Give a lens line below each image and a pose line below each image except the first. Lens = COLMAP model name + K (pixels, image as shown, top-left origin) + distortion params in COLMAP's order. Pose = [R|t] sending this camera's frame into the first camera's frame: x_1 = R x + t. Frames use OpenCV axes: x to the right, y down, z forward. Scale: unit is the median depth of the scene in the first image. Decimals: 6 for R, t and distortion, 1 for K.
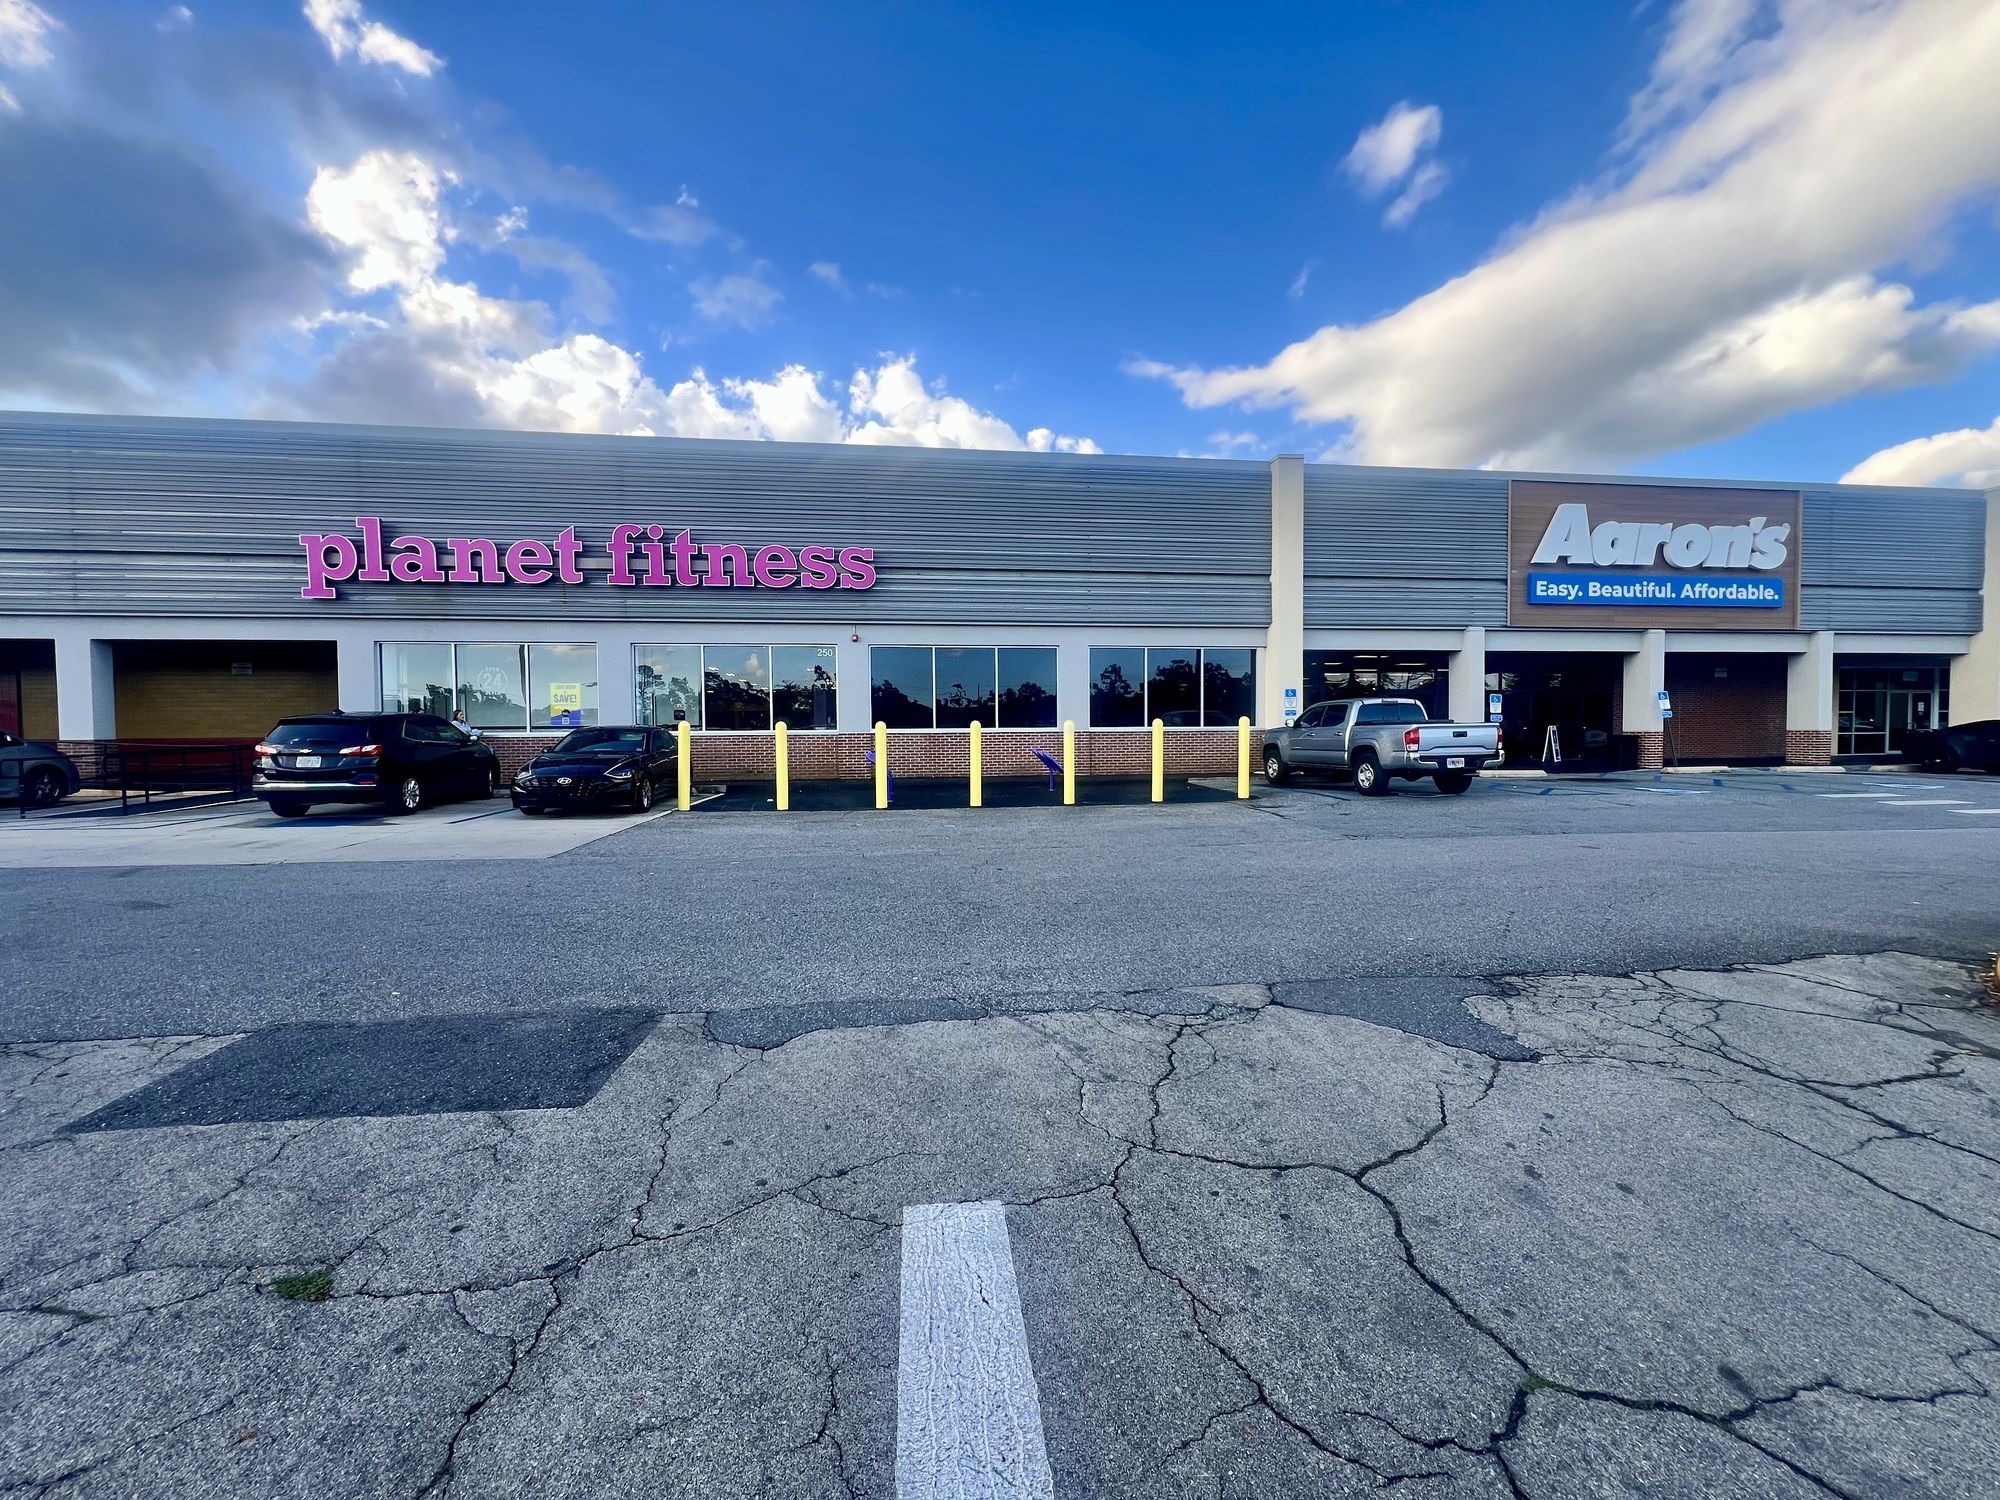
lens RADIAL K [[802.6, 0, 999.3], [0, 802.6, 759.6], [0, 0, 1]] dist [0.001757, 0.000149]
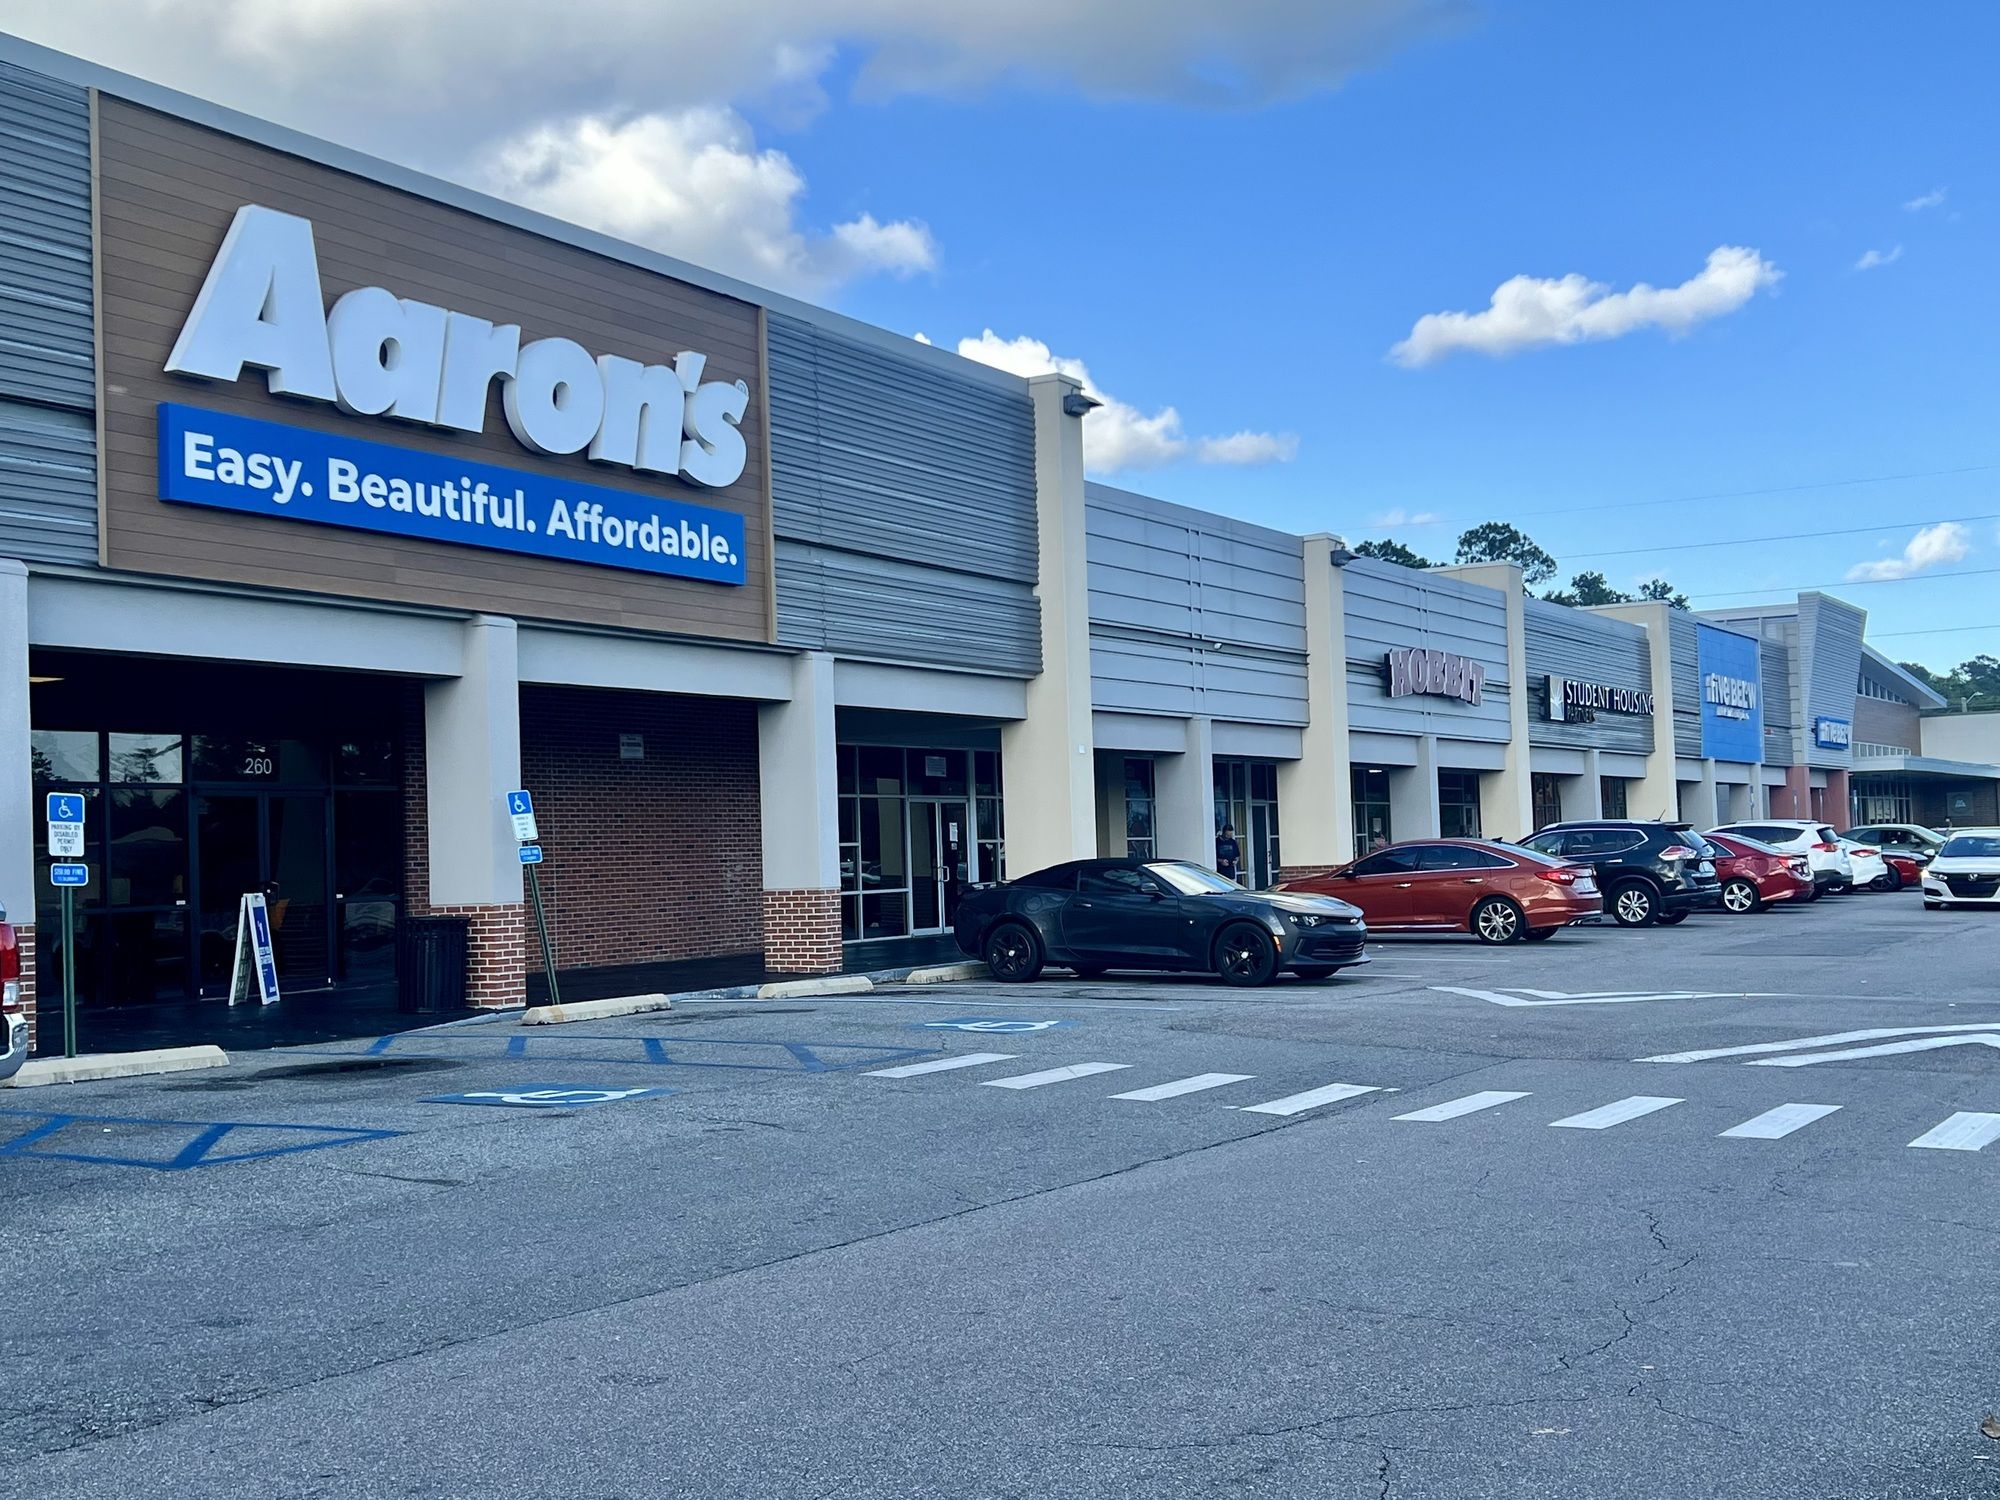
lens RADIAL K [[2272.4, 0, 999.9], [0, 2272.4, 755.0], [0, 0, 1]] dist [0.048957, 0.000000]
pose [[0.621270, 0.024529, 0.783213, 0.170799], [0.054705, 0.995714, -0.074577, -0.014012], [-0.781685, 0.089178, 0.617265, 0.212866]]
